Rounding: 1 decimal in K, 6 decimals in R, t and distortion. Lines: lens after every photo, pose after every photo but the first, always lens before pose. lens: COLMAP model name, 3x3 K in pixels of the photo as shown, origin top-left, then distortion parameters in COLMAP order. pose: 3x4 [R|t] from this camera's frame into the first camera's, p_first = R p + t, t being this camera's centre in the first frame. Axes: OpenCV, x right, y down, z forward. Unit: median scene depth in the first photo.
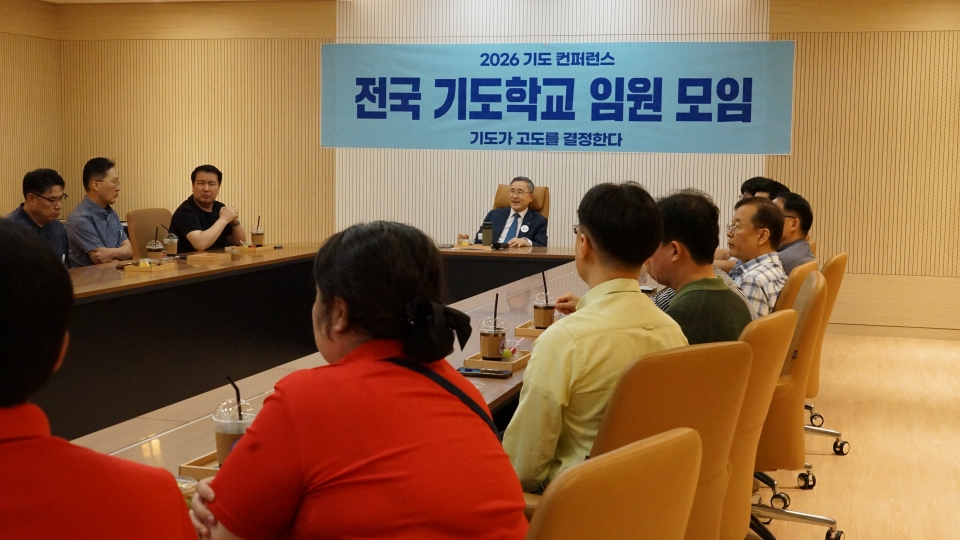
lens RADIAL K [[1318.8, 0, 486.3], [0, 1318.8, 270.1], [0, 0, 1]] dist [0.051045, 0.000000]
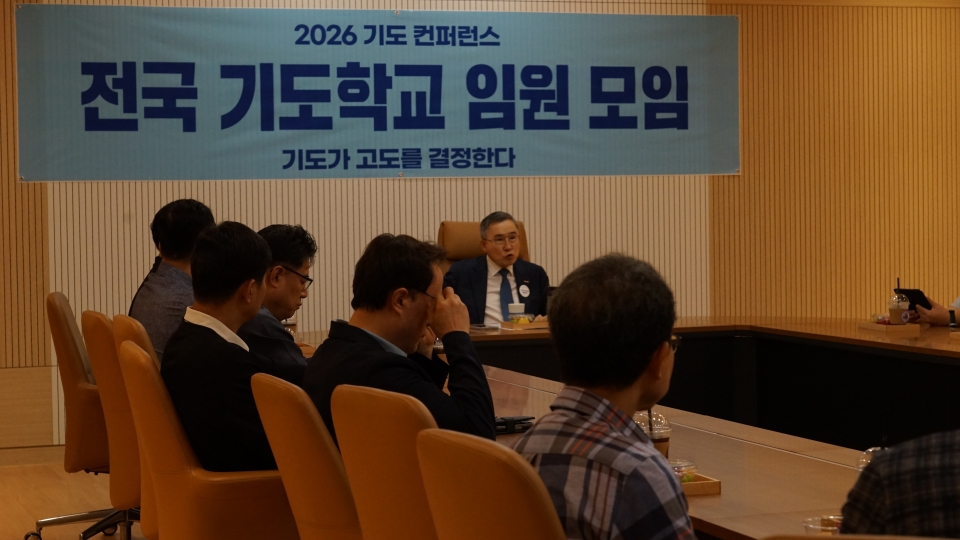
lens RADIAL K [[2116.9, 0, 481.9], [0, 2116.9, 274.1], [0, 0, 1]] dist [0.037142, 0.000000]
pose [[0.824102, -0.050663, 0.564171, -0.508843], [0.076132, 0.996862, -0.021690, -0.018305], [-0.561302, 0.060826, 0.825373, 0.132585]]
